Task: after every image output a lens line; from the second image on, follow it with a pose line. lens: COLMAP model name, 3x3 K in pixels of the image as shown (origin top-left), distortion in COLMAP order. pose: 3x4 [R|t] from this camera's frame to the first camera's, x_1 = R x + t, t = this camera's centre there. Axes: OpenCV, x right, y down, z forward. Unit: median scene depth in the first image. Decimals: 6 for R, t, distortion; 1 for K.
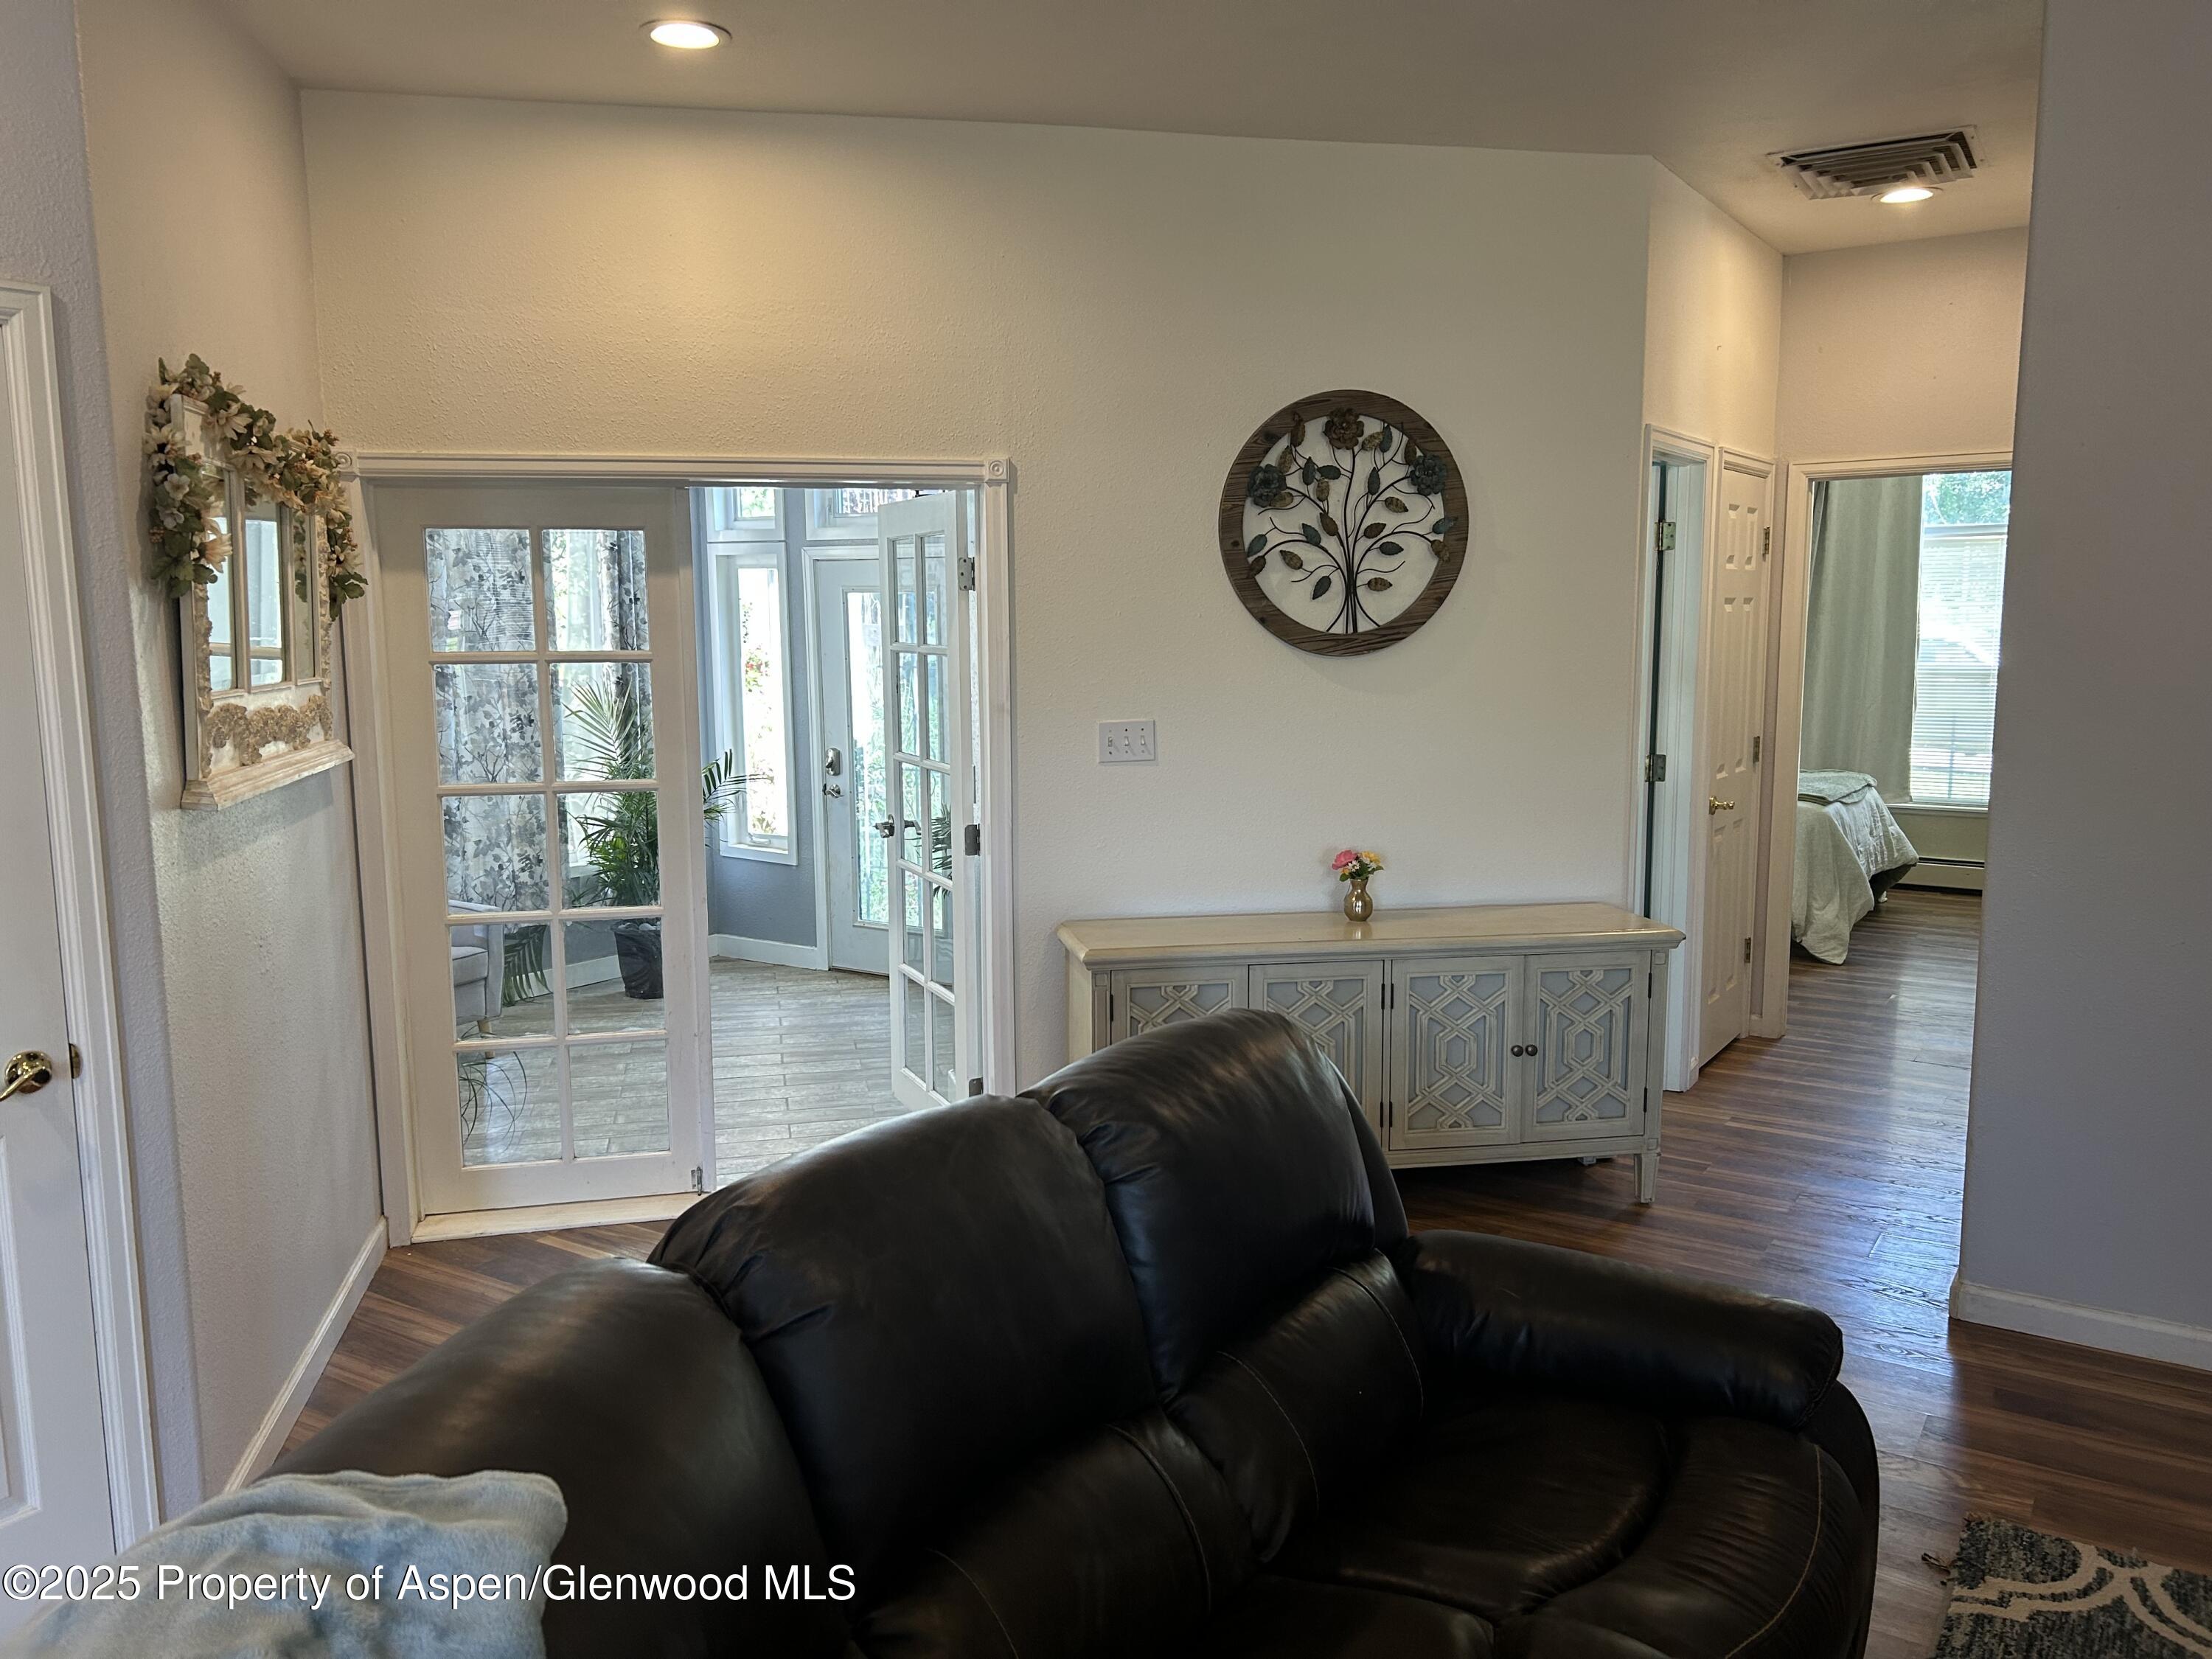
lens RADIAL K [[1667.7, 0, 1083.0], [0, 1667.7, 841.5], [0, 0, 1]] dist [0.075575, -0.079519]
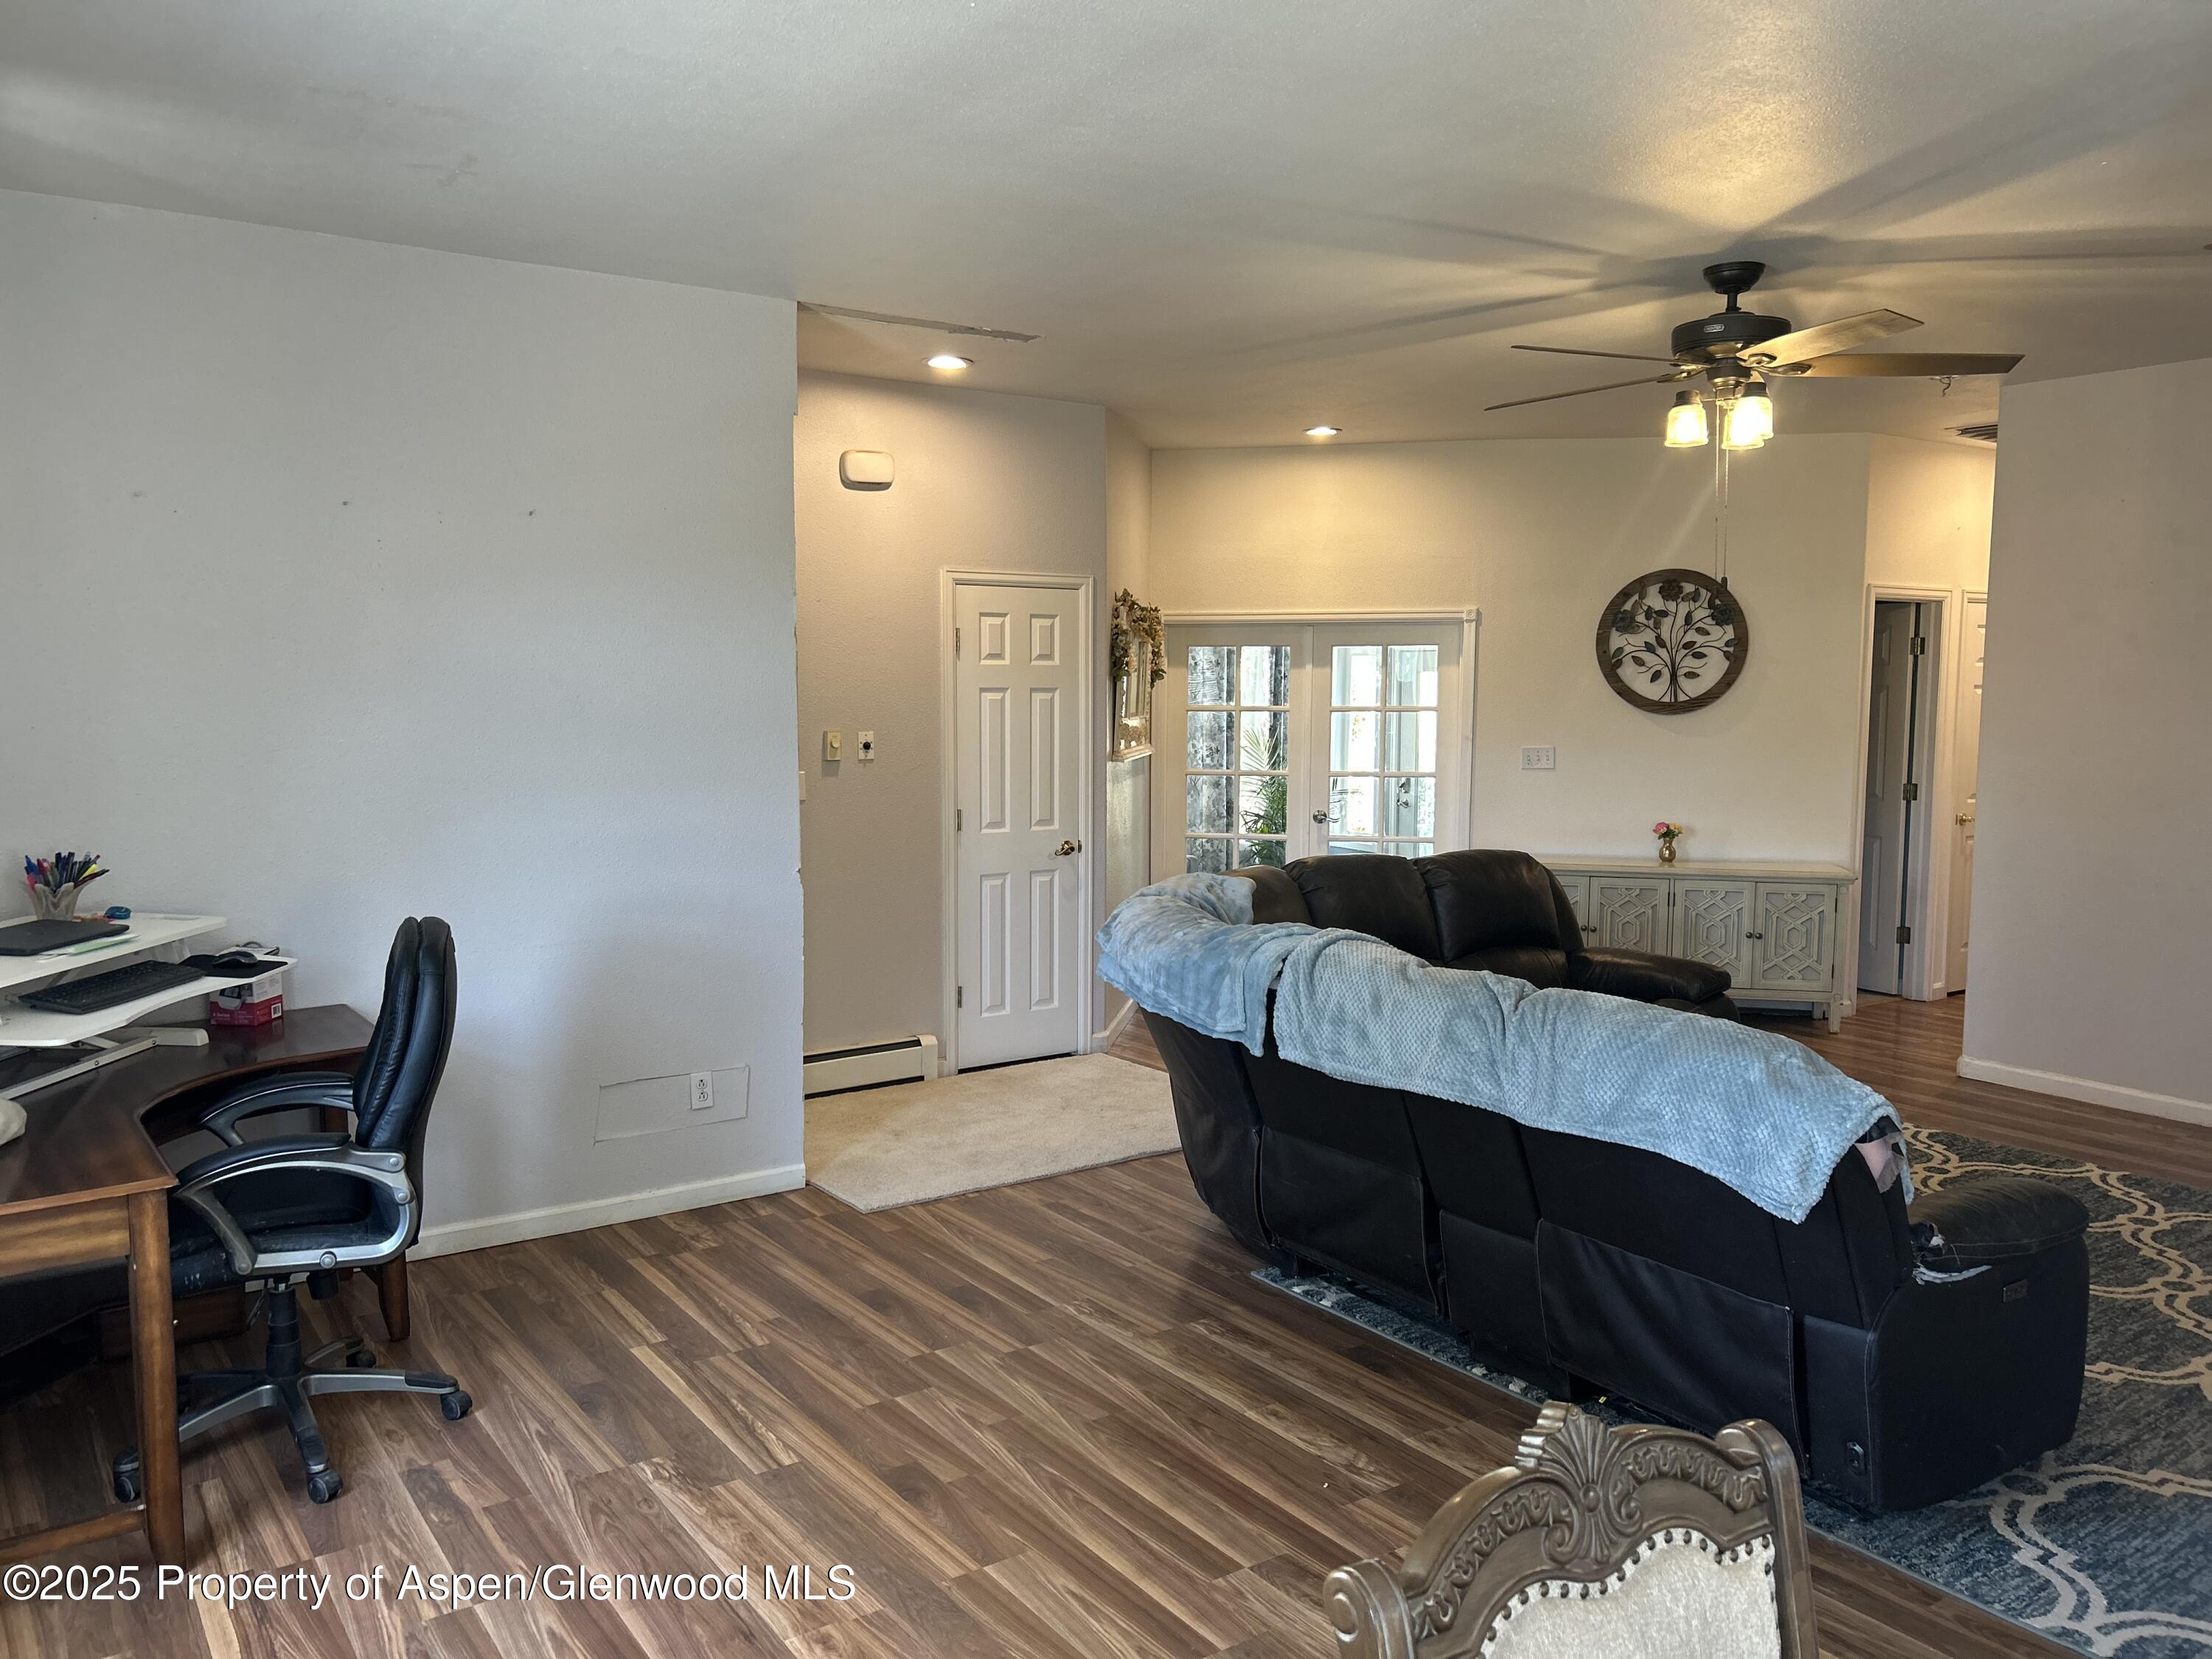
lens RADIAL K [[1667.7, 0, 1083.0], [0, 1667.7, 841.5], [0, 0, 1]] dist [0.075575, -0.079519]
pose [[0.929129, 0.047816, -0.366650, 0.239175], [-0.061696, 0.997750, -0.026223, 0.109587], [0.364571, 0.046985, 0.929989, -0.887772]]
